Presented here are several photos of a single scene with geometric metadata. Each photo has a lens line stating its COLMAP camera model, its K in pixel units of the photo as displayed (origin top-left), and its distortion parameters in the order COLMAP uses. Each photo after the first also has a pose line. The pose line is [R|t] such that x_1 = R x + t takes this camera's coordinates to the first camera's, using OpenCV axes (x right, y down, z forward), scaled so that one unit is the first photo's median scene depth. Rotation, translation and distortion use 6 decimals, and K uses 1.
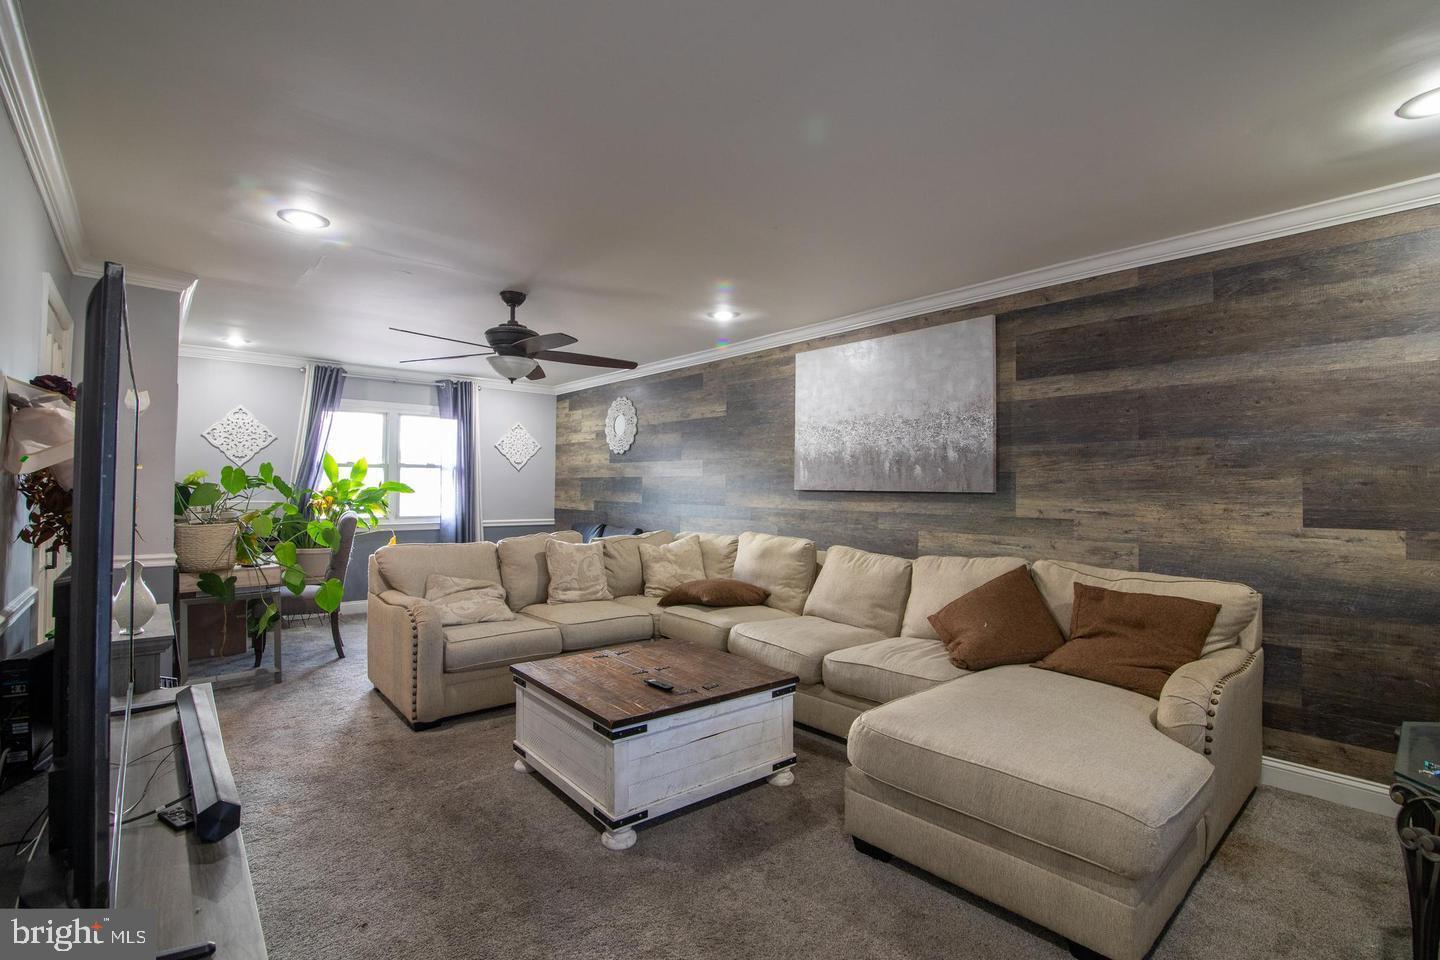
lens RADIAL K [[658.9, 0, 720.8], [0, 658.9, 475.7], [0, 0, 1]] dist [-0.020395, -0.000015]
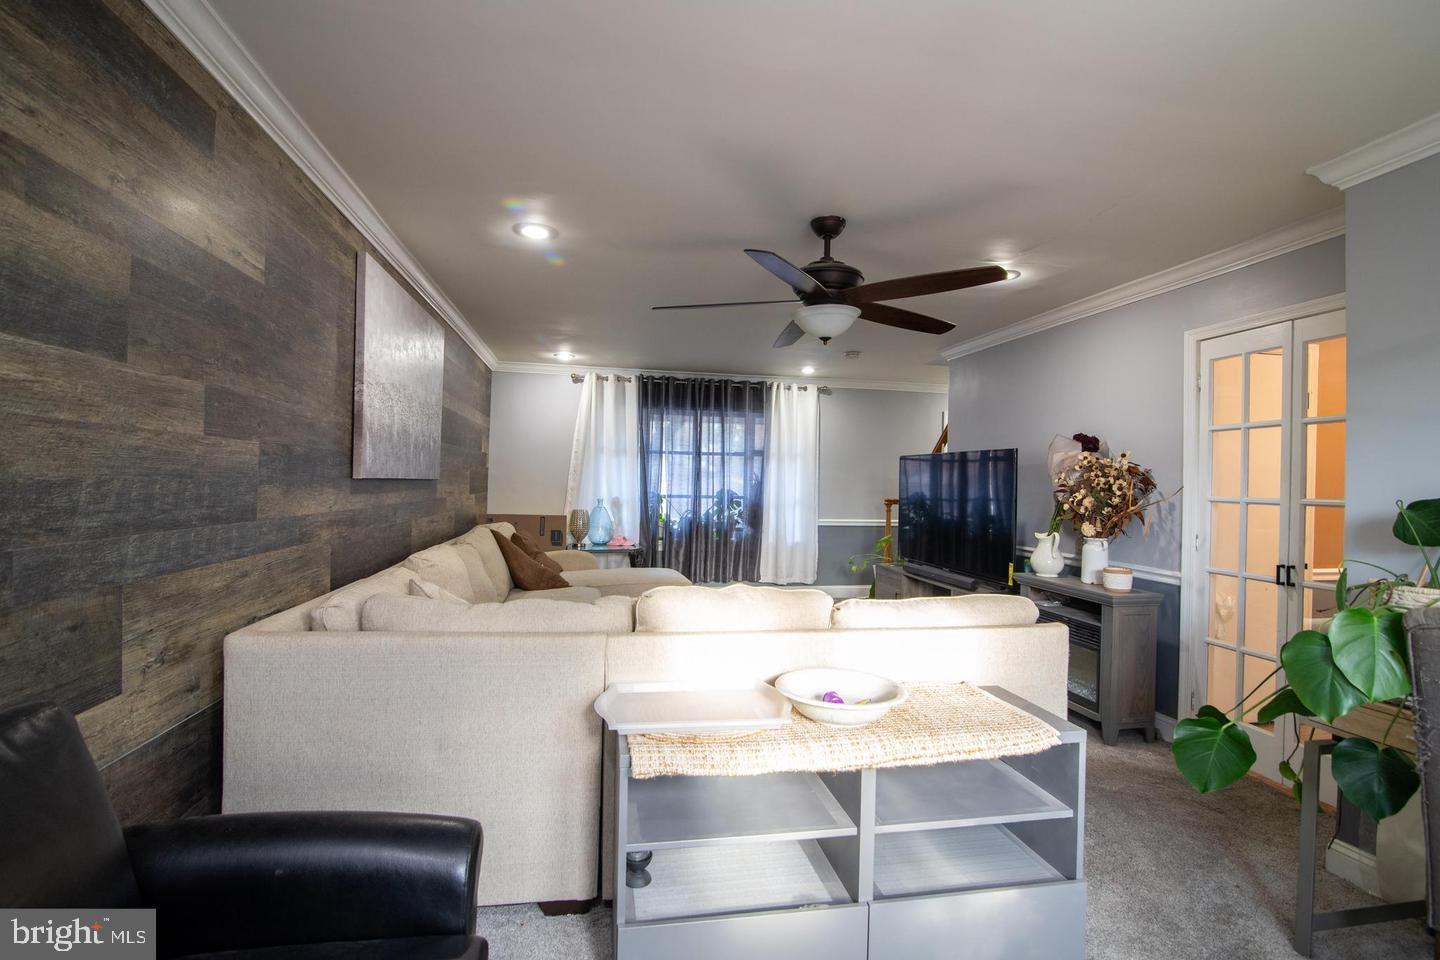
lens RADIAL K [[658.9, 0, 720.8], [0, 658.9, 475.7], [0, 0, 1]] dist [-0.020395, -0.000015]
pose [[-0.861619, -0.023123, 0.507029, -0.409816], [-0.041246, 0.998848, -0.024539, 0.017550], [-0.505877, -0.042056, -0.861580, 1.165434]]
